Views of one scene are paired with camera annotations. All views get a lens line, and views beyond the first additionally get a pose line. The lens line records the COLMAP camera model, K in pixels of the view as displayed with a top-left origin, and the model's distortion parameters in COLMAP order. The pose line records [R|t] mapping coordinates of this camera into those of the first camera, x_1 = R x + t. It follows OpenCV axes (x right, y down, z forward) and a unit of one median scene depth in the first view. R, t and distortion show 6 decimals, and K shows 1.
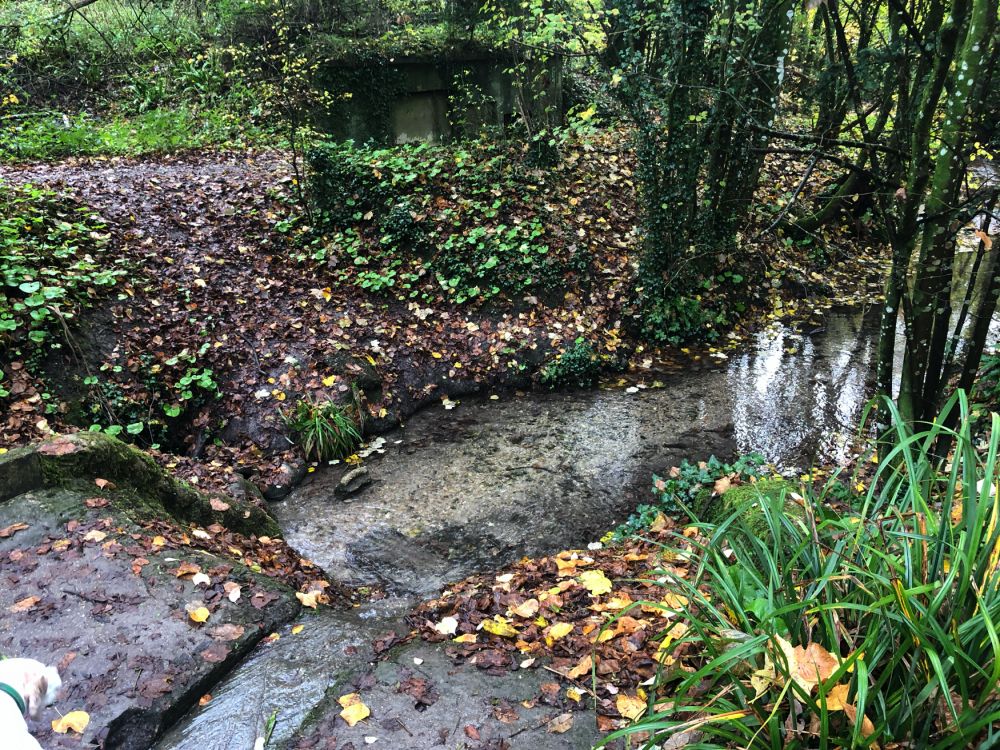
lens RADIAL K [[811.1, 0, 500.0], [0, 811.1, 375.0], [0, 0, 1]] dist [0.137115, -0.514600]
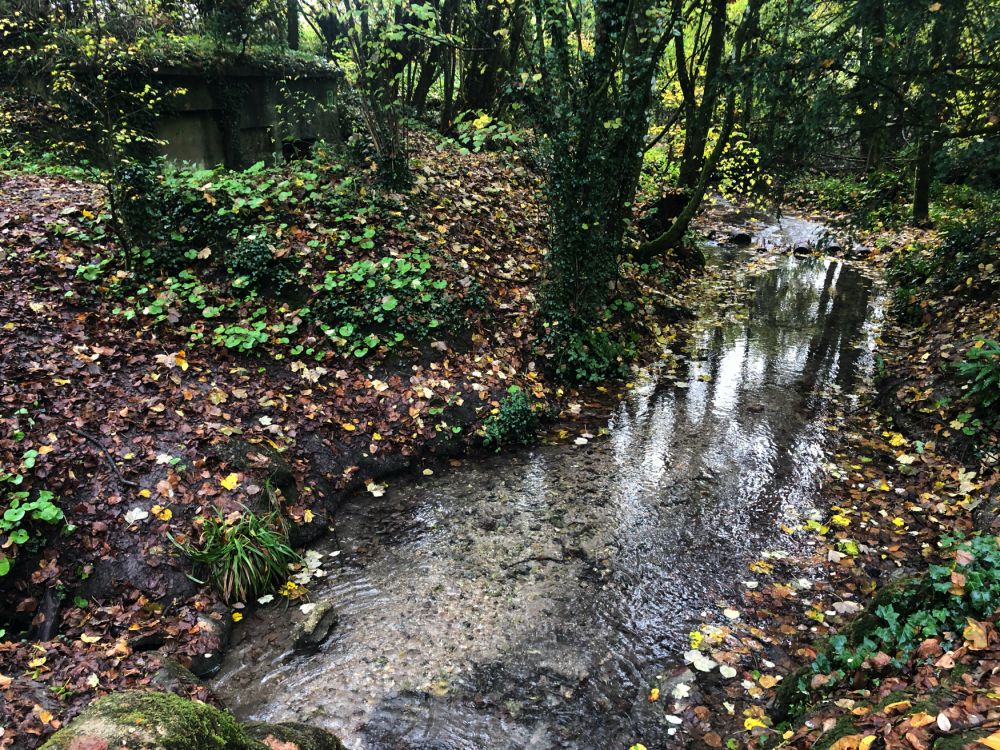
lens RADIAL K [[812.5, 0, 500.8], [0, 812.5, 388.7], [0, 0, 1]] dist [0.007577, -0.009008]
pose [[0.932440, -0.098263, 0.347708, -0.196833], [0.111000, 0.993678, -0.016849, -0.030030], [-0.343854, 0.054307, 0.937451, 0.225347]]
